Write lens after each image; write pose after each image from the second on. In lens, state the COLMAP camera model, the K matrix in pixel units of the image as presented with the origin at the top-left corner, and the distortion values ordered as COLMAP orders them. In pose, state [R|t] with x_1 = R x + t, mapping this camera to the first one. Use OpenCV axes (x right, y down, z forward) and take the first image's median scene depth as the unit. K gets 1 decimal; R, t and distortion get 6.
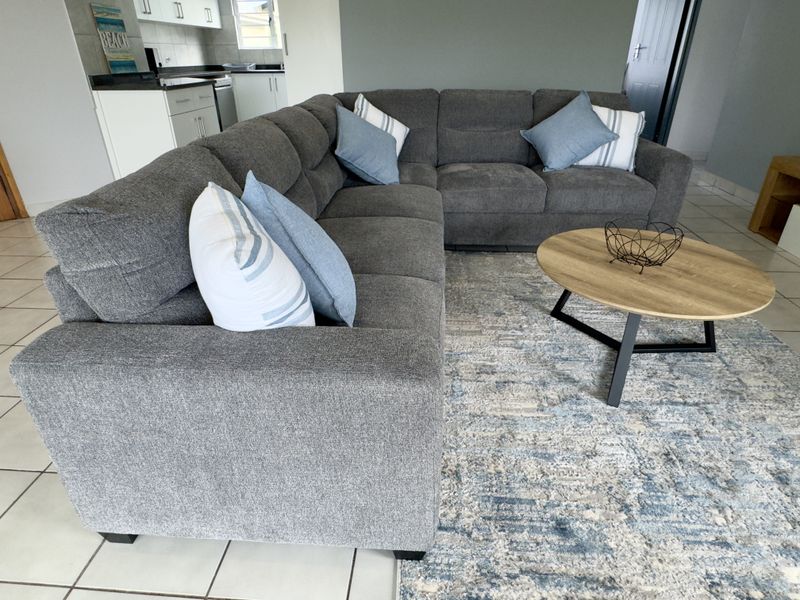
lens RADIAL K [[467.8, 0, 400.0], [0, 467.8, 300.0], [0, 0, 1]] dist [-0.001252, -0.000632]
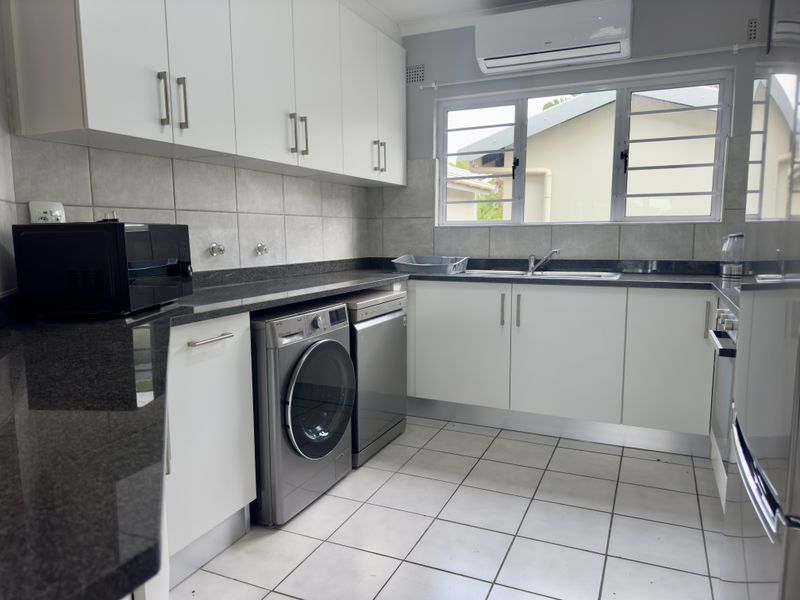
lens RADIAL K [[569.3, 0, 400.0], [0, 569.3, 300.0], [0, 0, 1]] dist [0.104052, -0.153524]
pose [[0.939738, 0.043358, -0.339136, -0.222244], [-0.160775, 0.931451, -0.326421, -0.339723], [0.301736, 0.361275, 0.882290, 0.631455]]
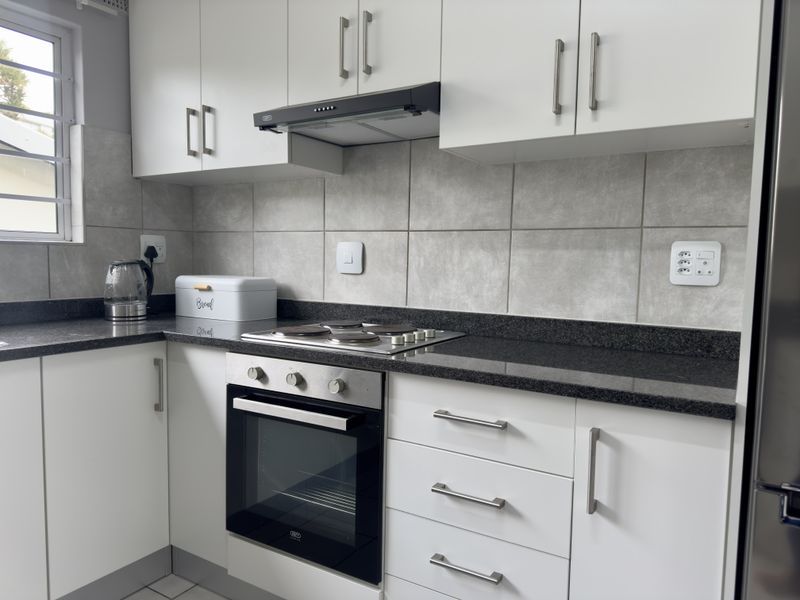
lens RADIAL K [[569.3, 0, 400.0], [0, 569.3, 300.0], [0, 0, 1]] dist [0.104052, -0.153524]
pose [[0.455199, -0.050973, 0.888930, -0.363752], [0.399566, 0.903884, -0.152777, -0.452100], [-0.795702, 0.424729, 0.431814, 0.848969]]
